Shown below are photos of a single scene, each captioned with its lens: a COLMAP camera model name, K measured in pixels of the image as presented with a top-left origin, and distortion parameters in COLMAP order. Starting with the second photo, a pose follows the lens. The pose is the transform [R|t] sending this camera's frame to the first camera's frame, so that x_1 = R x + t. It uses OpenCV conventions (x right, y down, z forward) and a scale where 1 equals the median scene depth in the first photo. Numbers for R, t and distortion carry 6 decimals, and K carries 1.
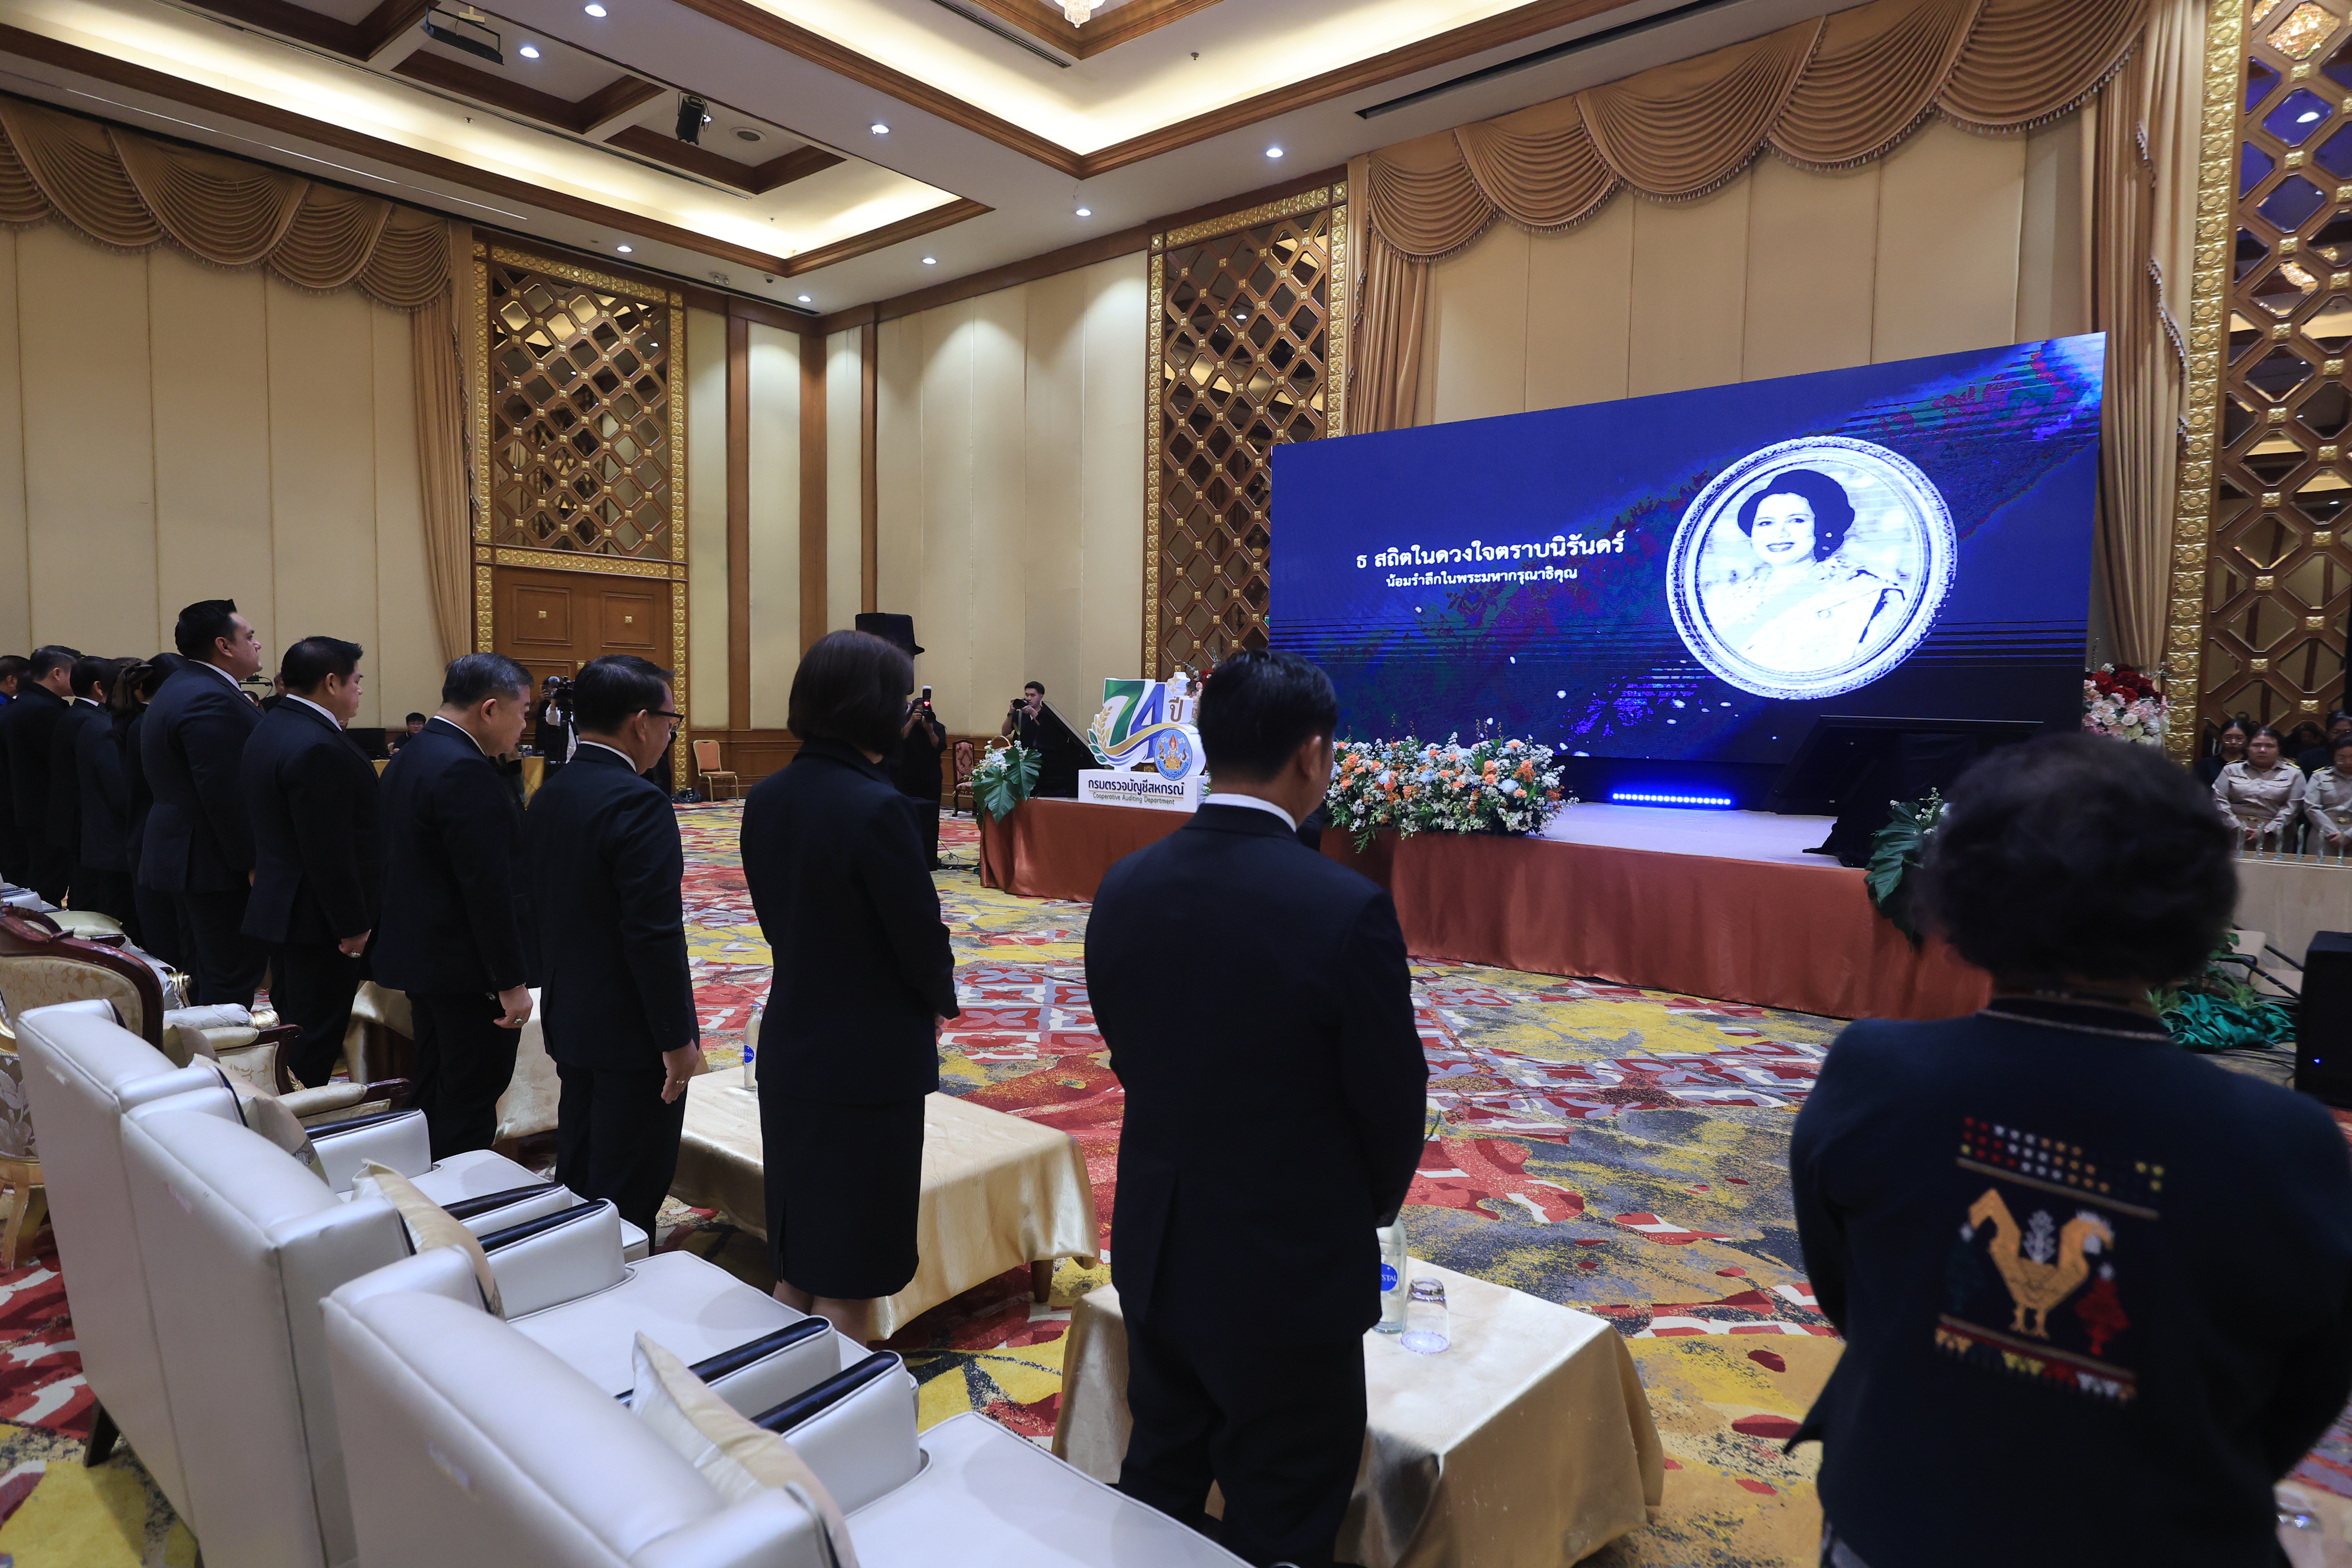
lens RADIAL K [[1355.8, 0, 1203.8], [0, 1355.8, 788.0], [0, 0, 1]] dist [-0.000033, 0.000326]
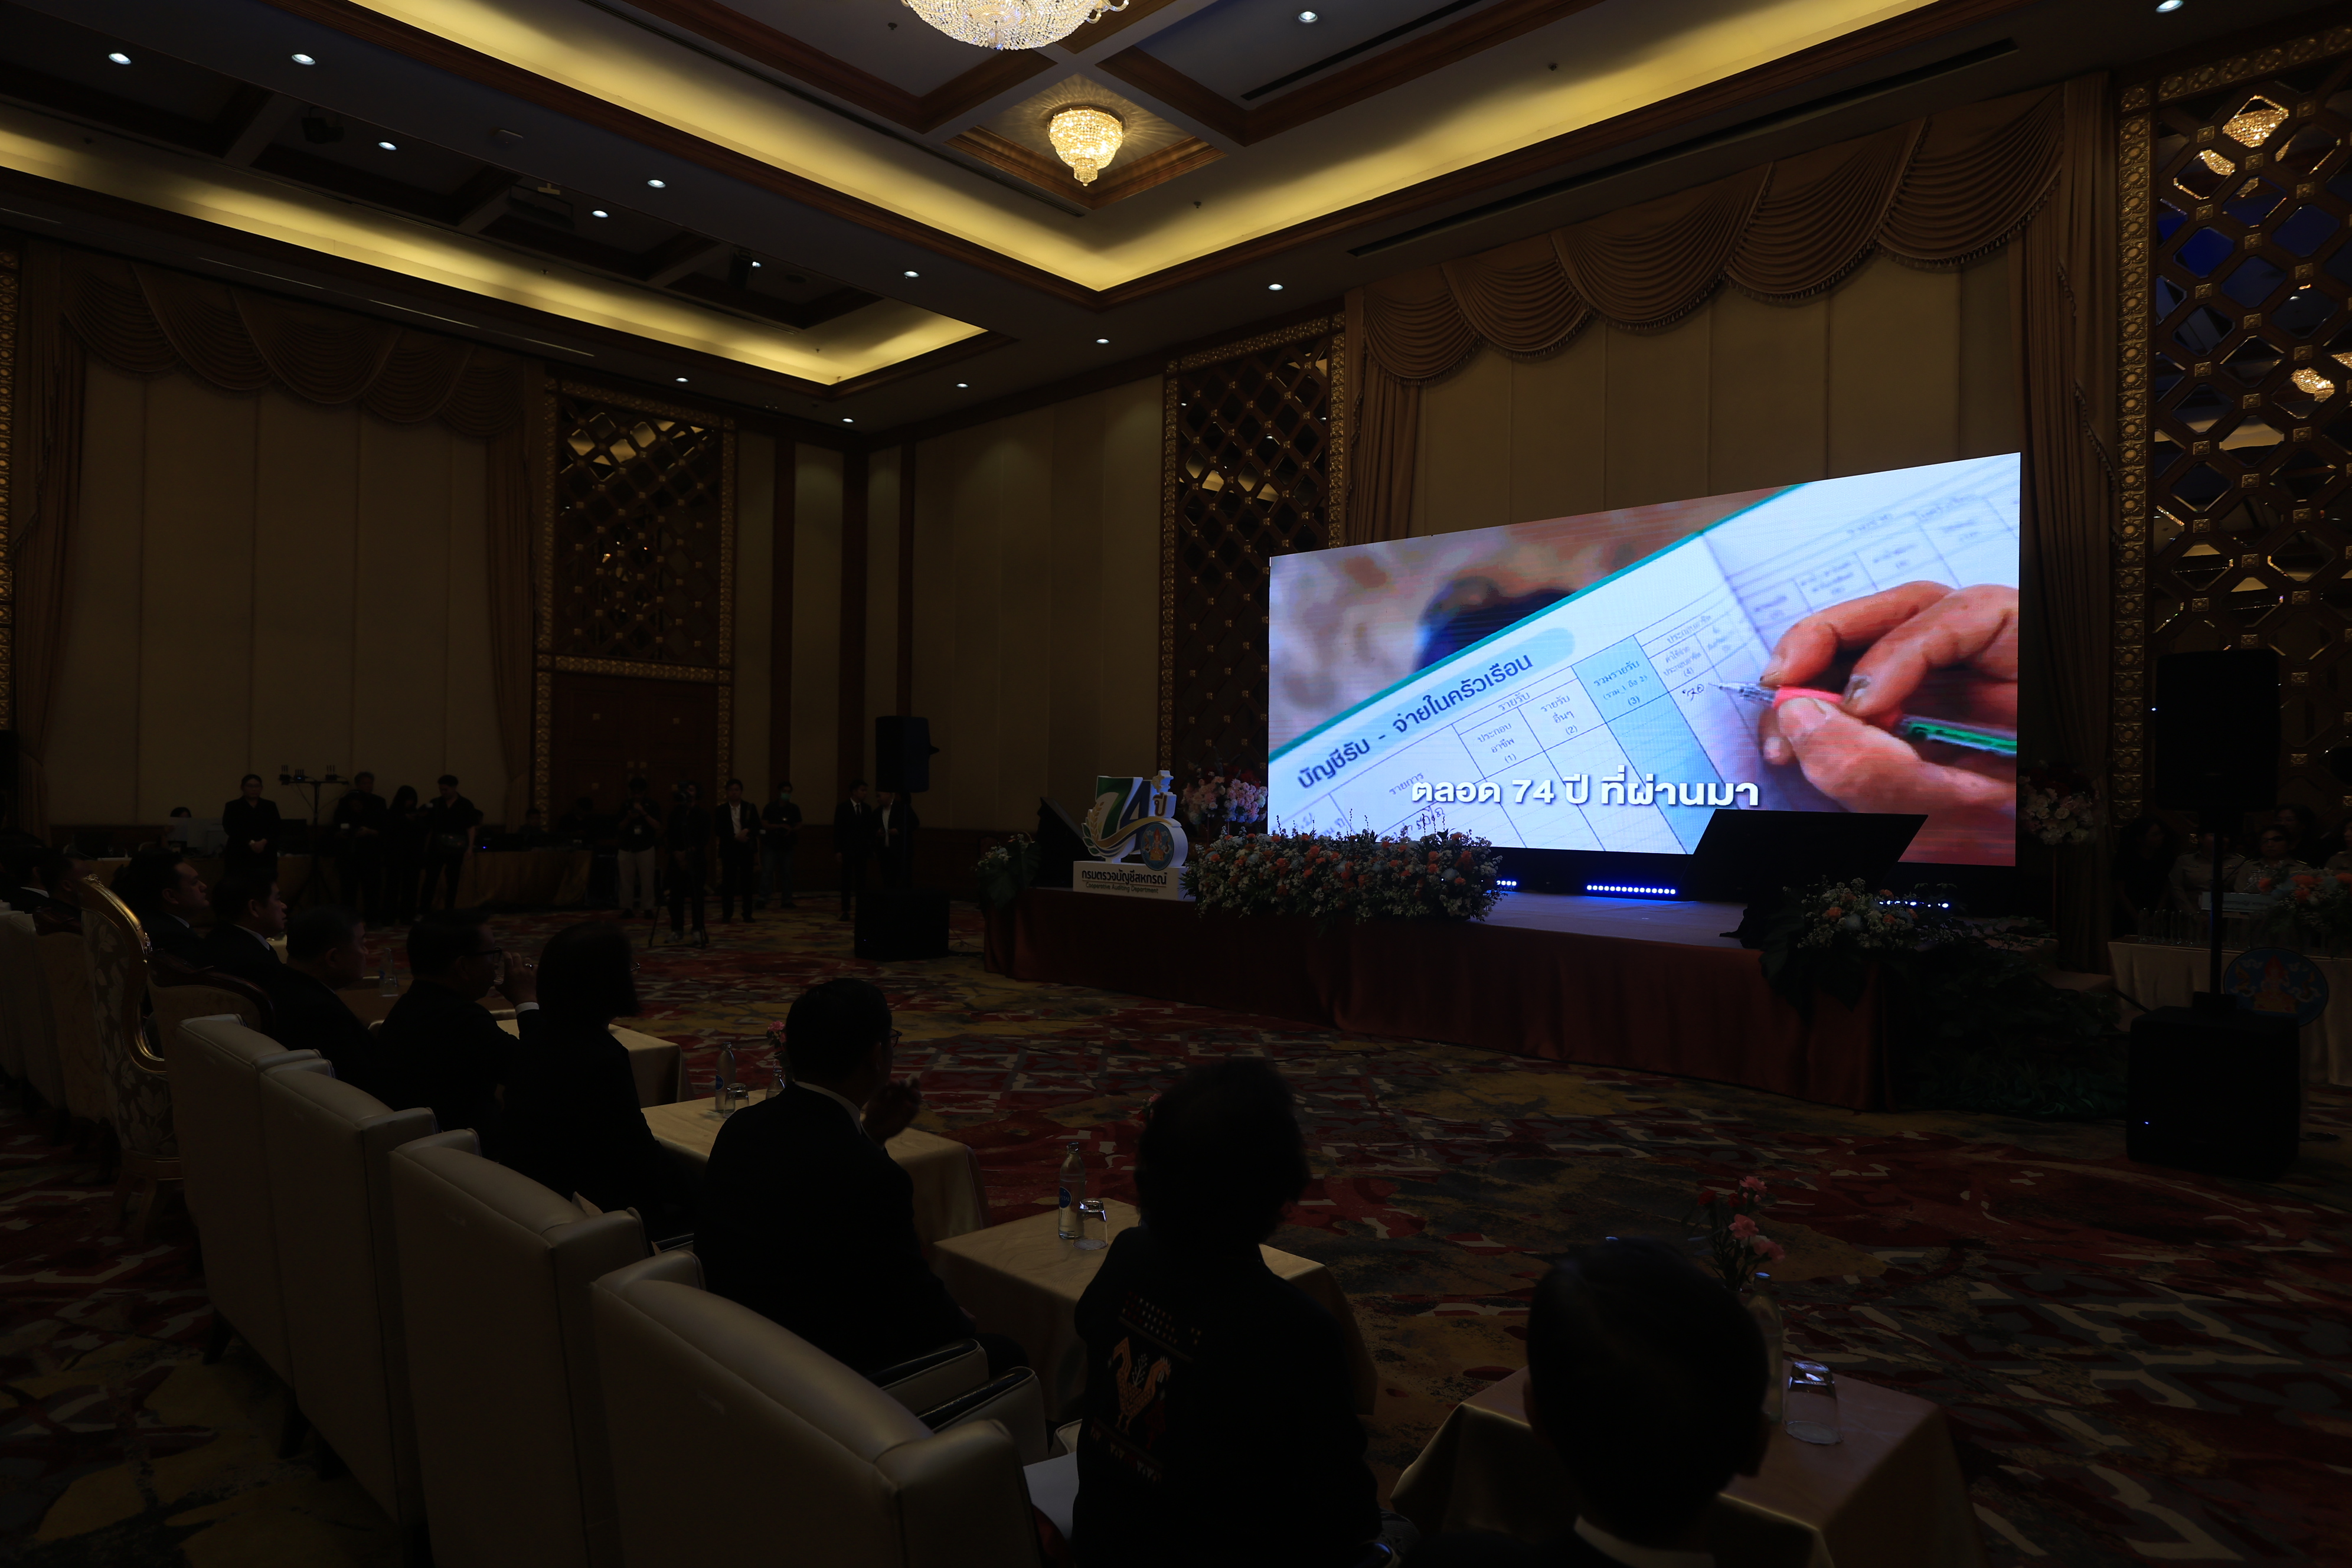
lens RADIAL K [[1390.1, 0, 1194.5], [0, 1390.1, 781.7], [0, 0, 1]] dist [0.001408, -0.003937]
pose [[0.998715, -0.001977, -0.050638, 0.062891], [-0.001851, 0.997150, -0.075427, 0.007064], [0.050643, 0.075424, 0.995865, -0.101183]]
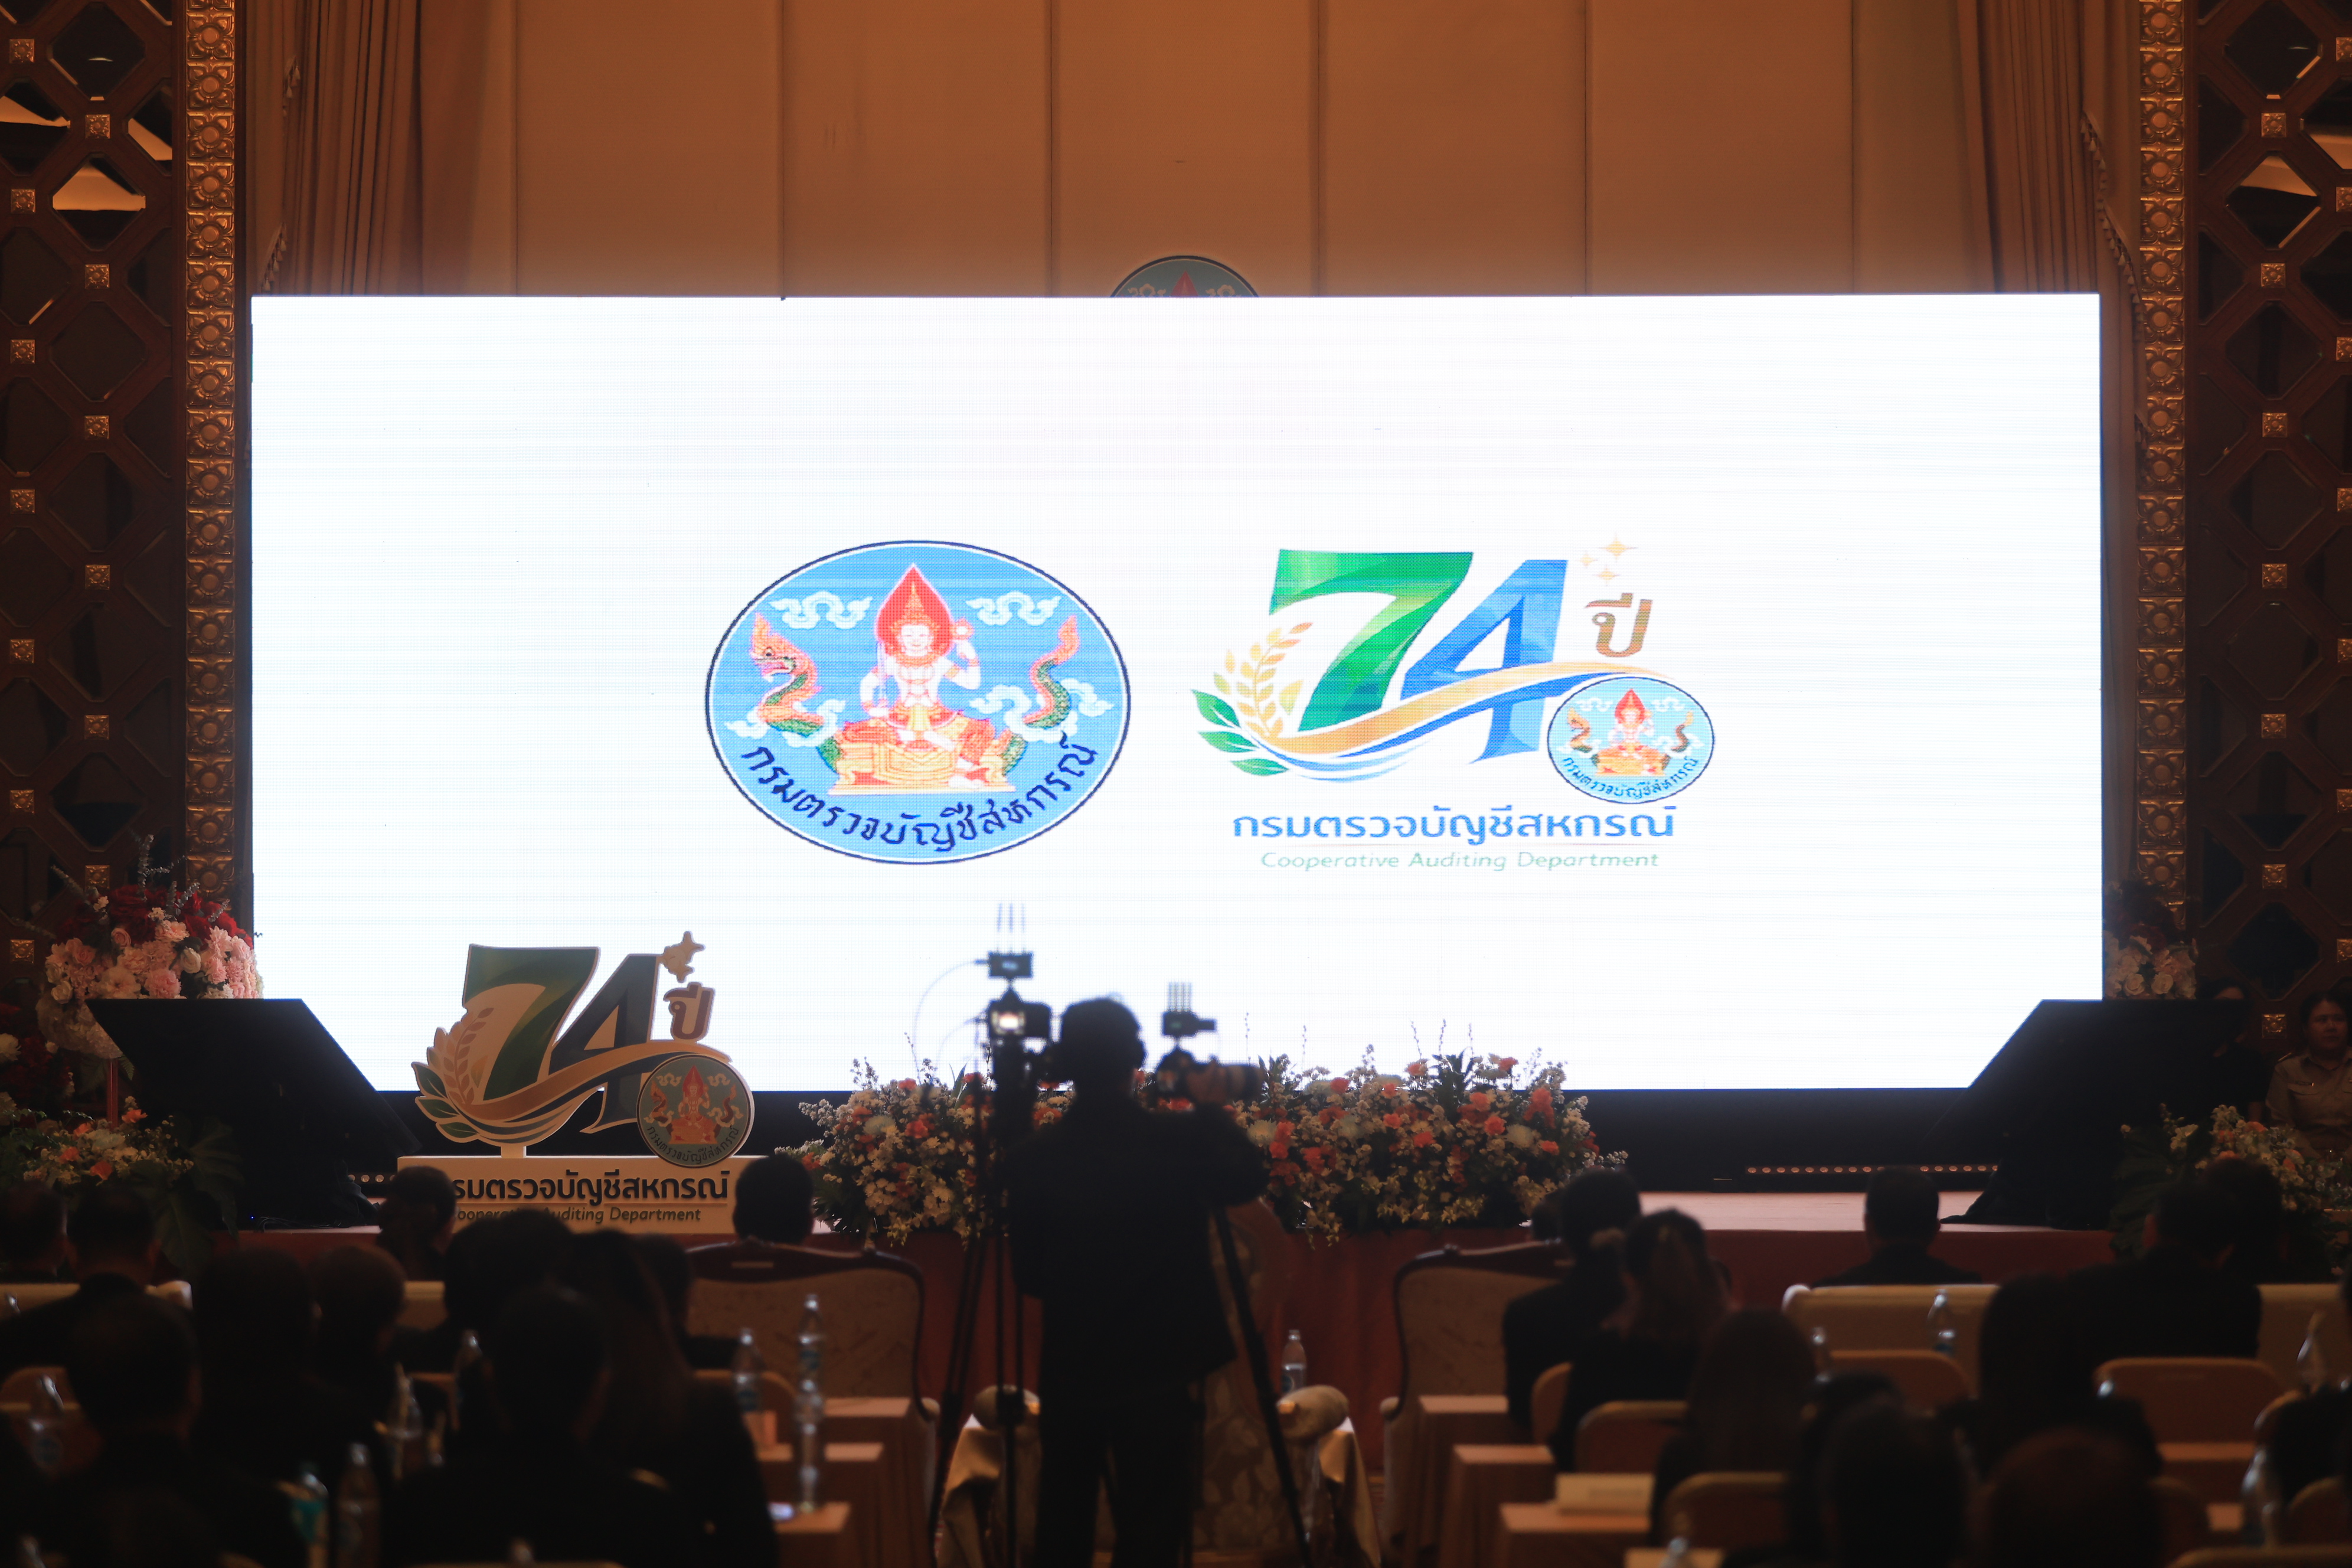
lens RADIAL K [[8122.7, 0, 1167.5], [0, 8122.7, 786.4], [0, 0, 1]] dist [0.143254, 0.649914]
pose [[0.748901, -0.009683, 0.662612, -1.704383], [0.054143, 0.997444, -0.046618, 0.002493], [-0.660467, 0.070788, 0.747511, -1.146288]]
